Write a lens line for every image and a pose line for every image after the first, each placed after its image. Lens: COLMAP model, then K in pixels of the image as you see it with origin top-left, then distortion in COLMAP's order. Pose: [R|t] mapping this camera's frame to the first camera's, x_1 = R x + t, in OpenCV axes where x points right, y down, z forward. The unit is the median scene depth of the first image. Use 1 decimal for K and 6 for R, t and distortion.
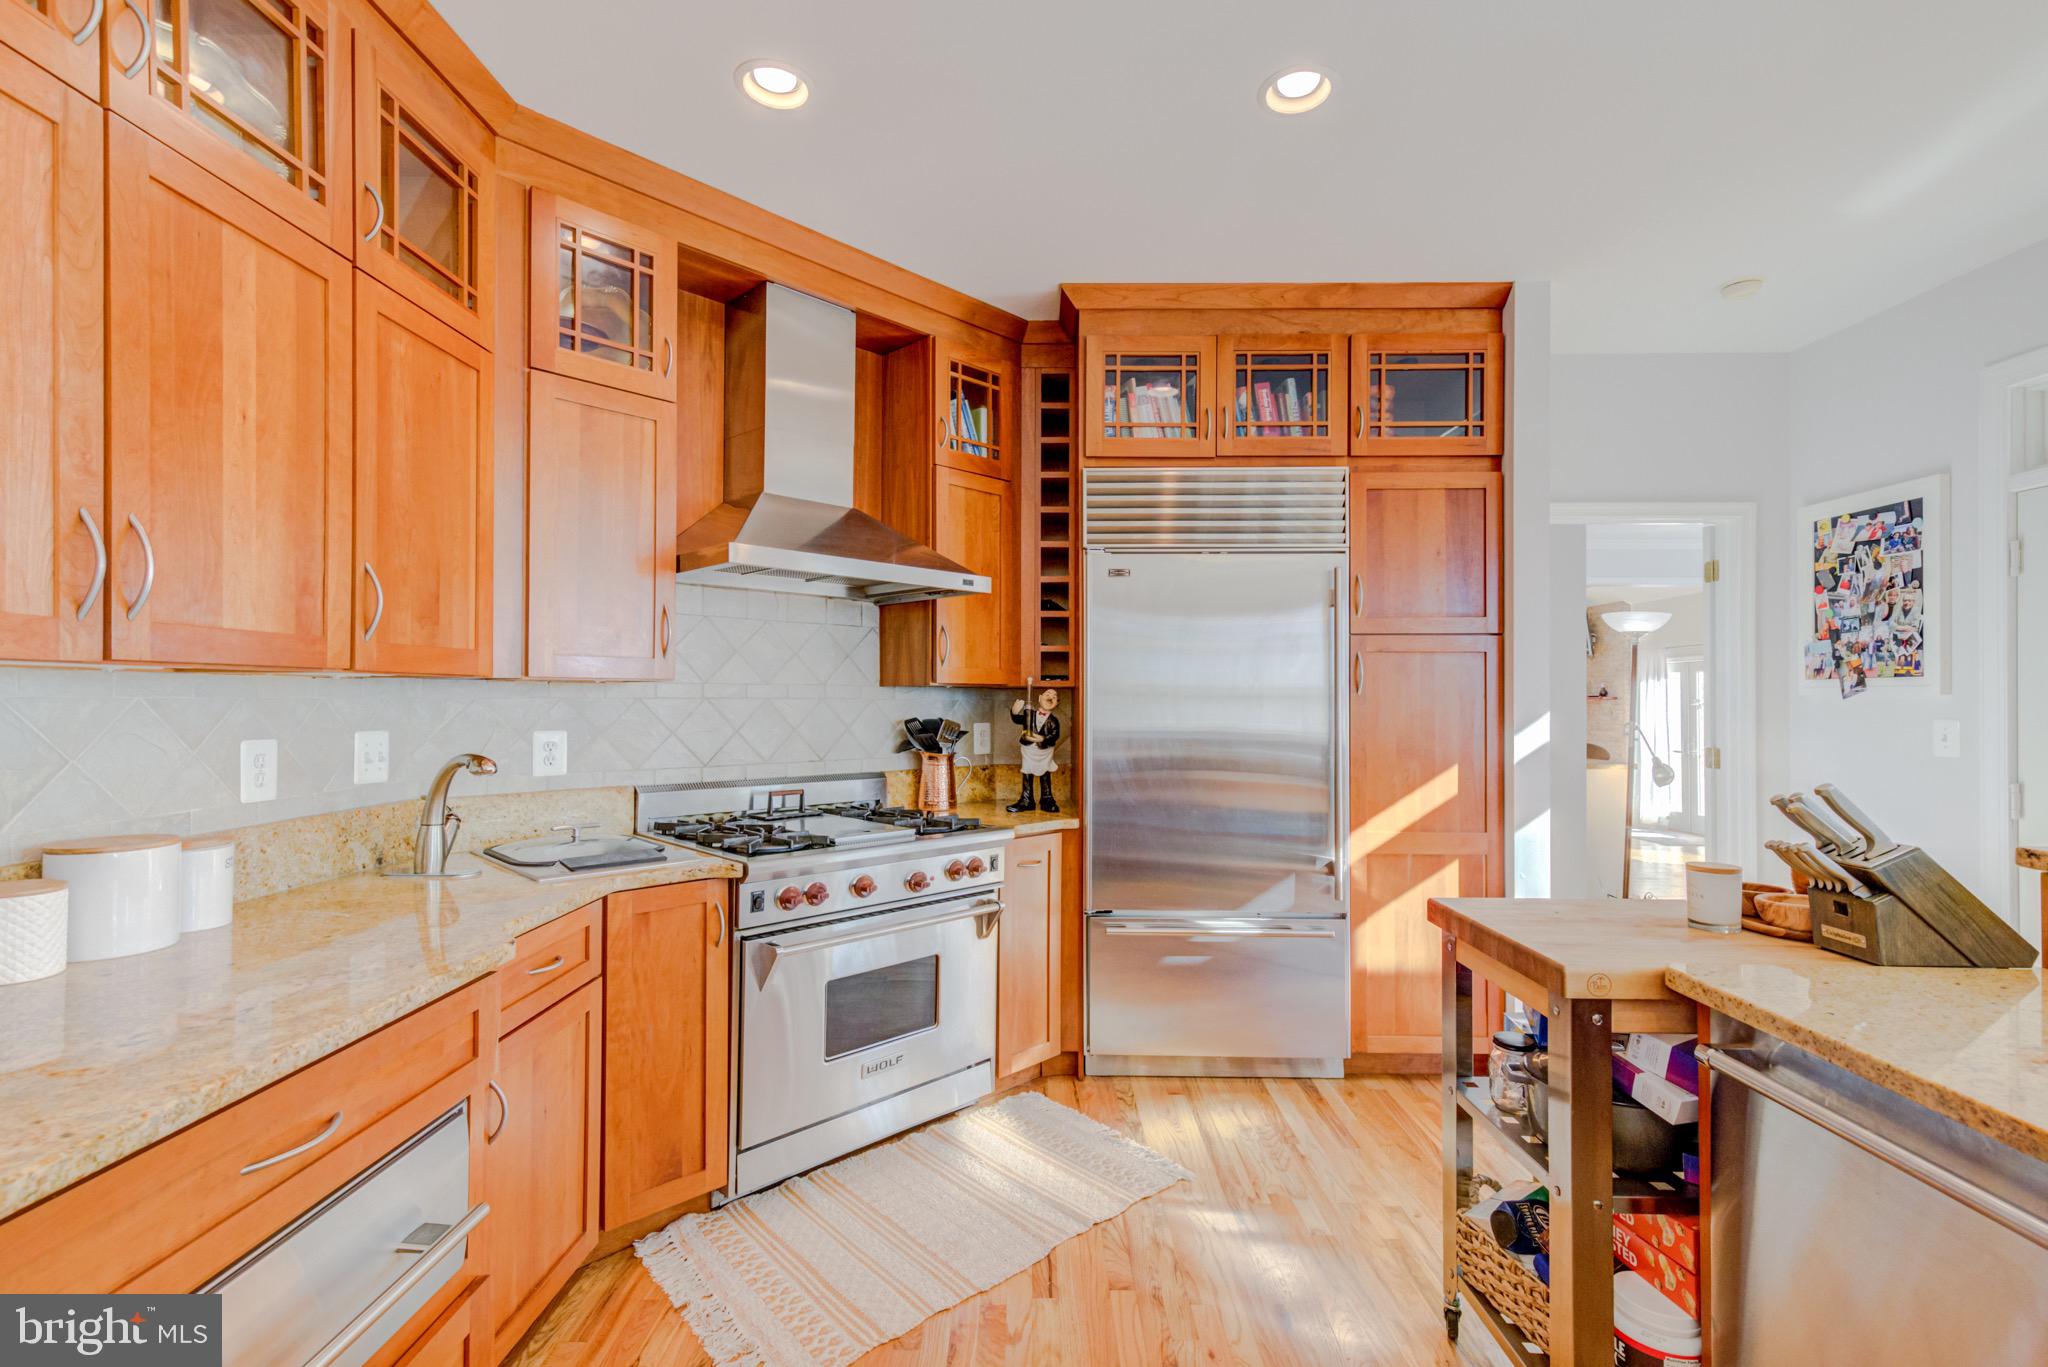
lens RADIAL K [[932.1, 0, 1036.1], [0, 932.1, 689.3], [0, 0, 1]] dist [0.012576, 0.002232]
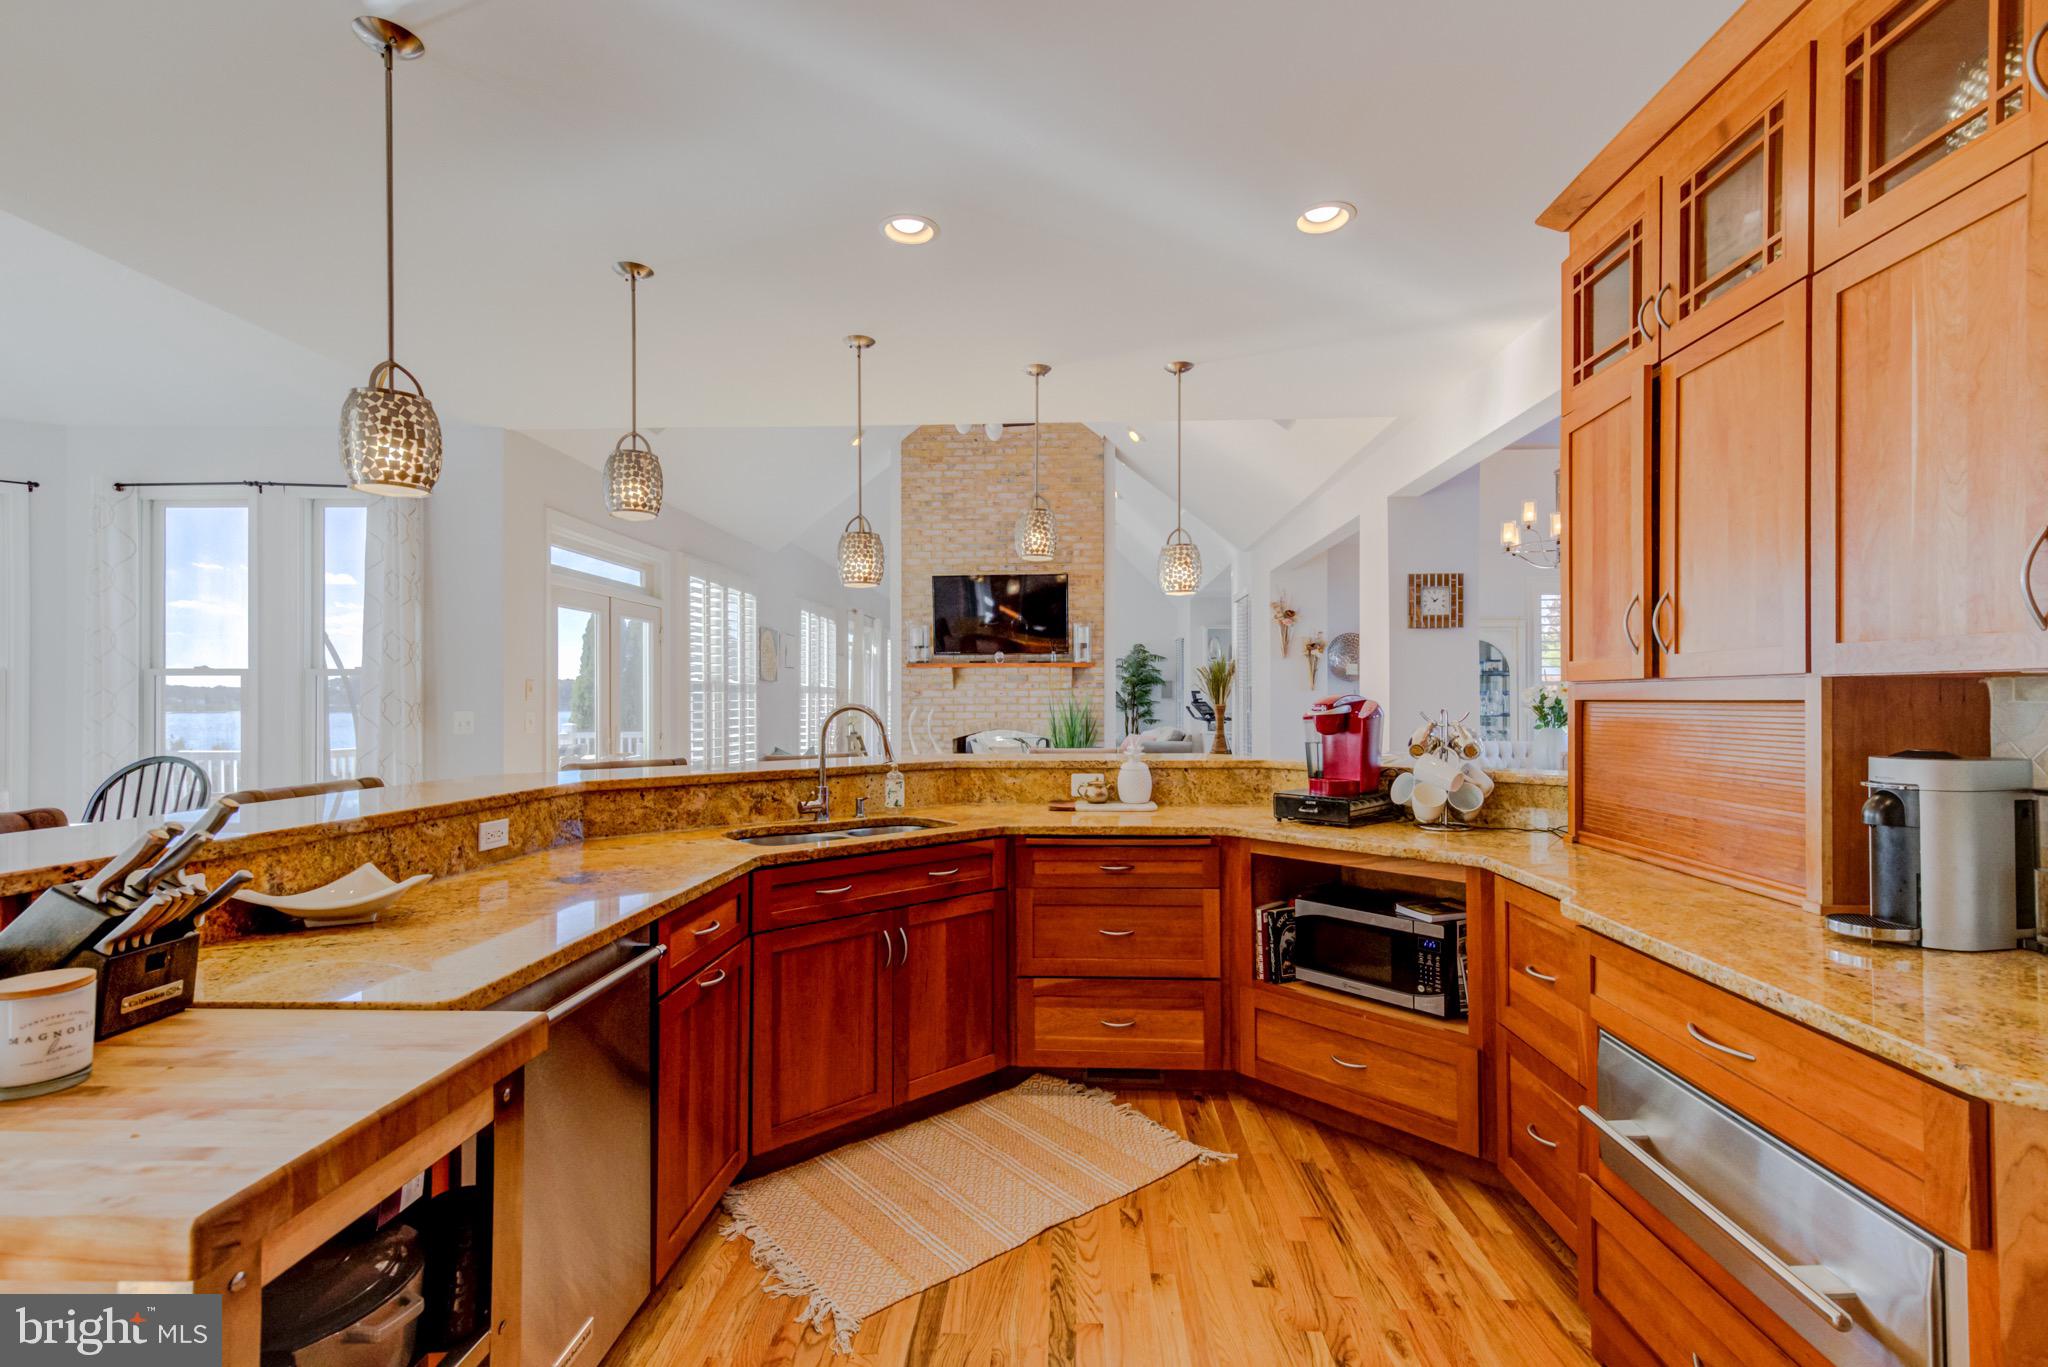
lens RADIAL K [[932.1, 0, 1034.8], [0, 932.1, 690.5], [0, 0, 1]] dist [0.012576, 0.002232]
pose [[-0.998958, -0.002030, 0.045584, 0.039539], [-0.002885, 0.999821, -0.018691, 0.008286], [-0.045538, -0.018803, -0.998786, 0.904216]]
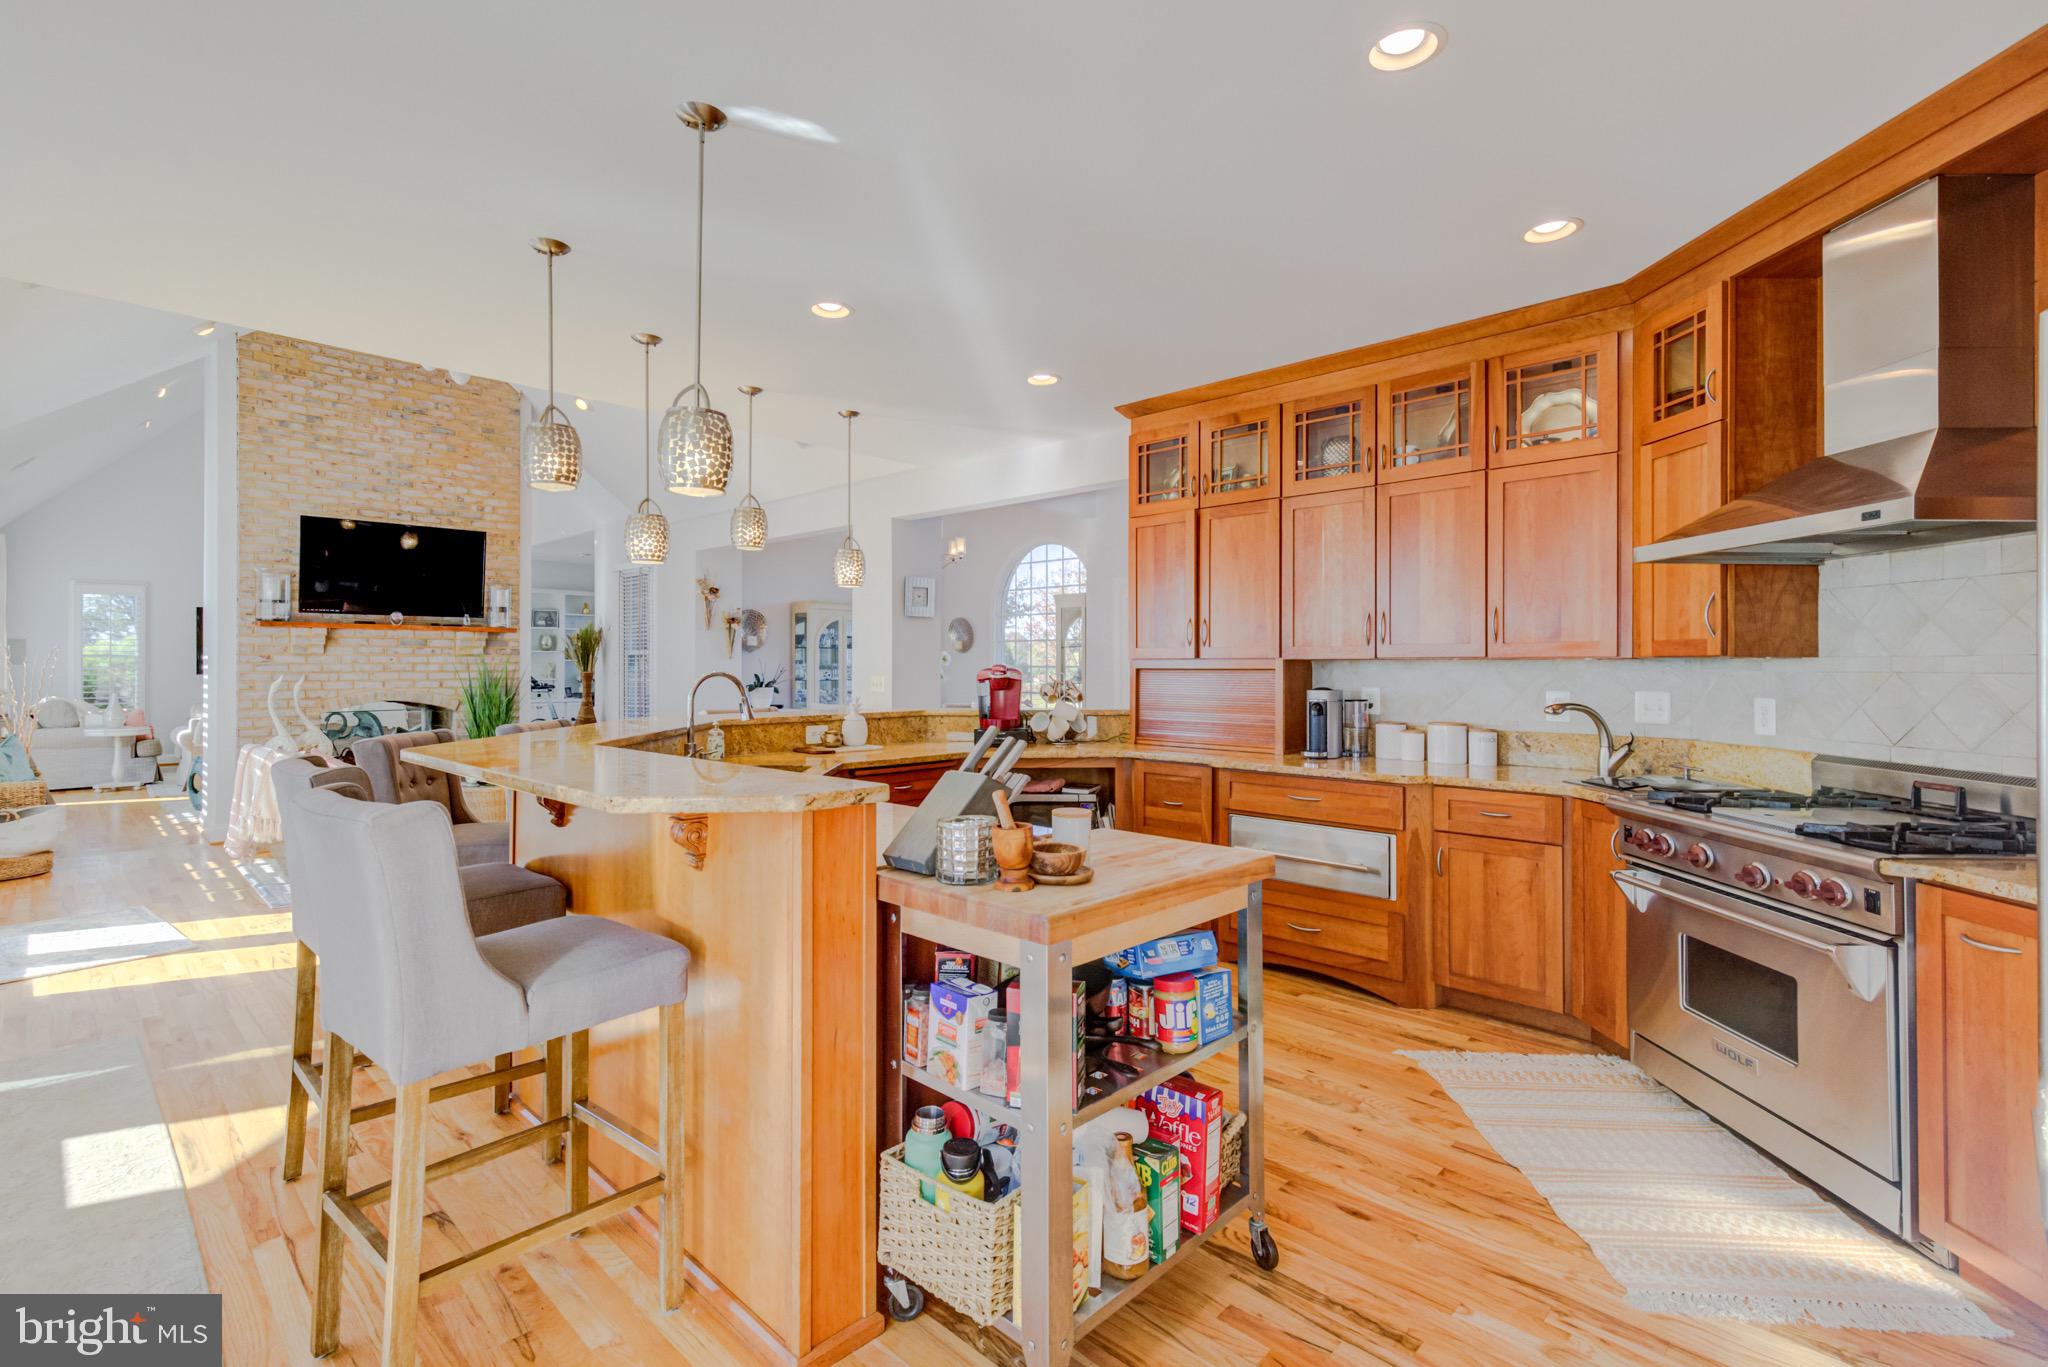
lens RADIAL K [[932.1, 0, 1031.6], [0, 932.1, 661.7], [0, 0, 1]] dist [0.012576, 0.002232]
pose [[-0.691412, -0.007624, -0.722420, 0.913808], [0.003071, 0.999904, -0.013491, 0.008958], [0.722454, -0.011546, -0.691323, 1.020687]]
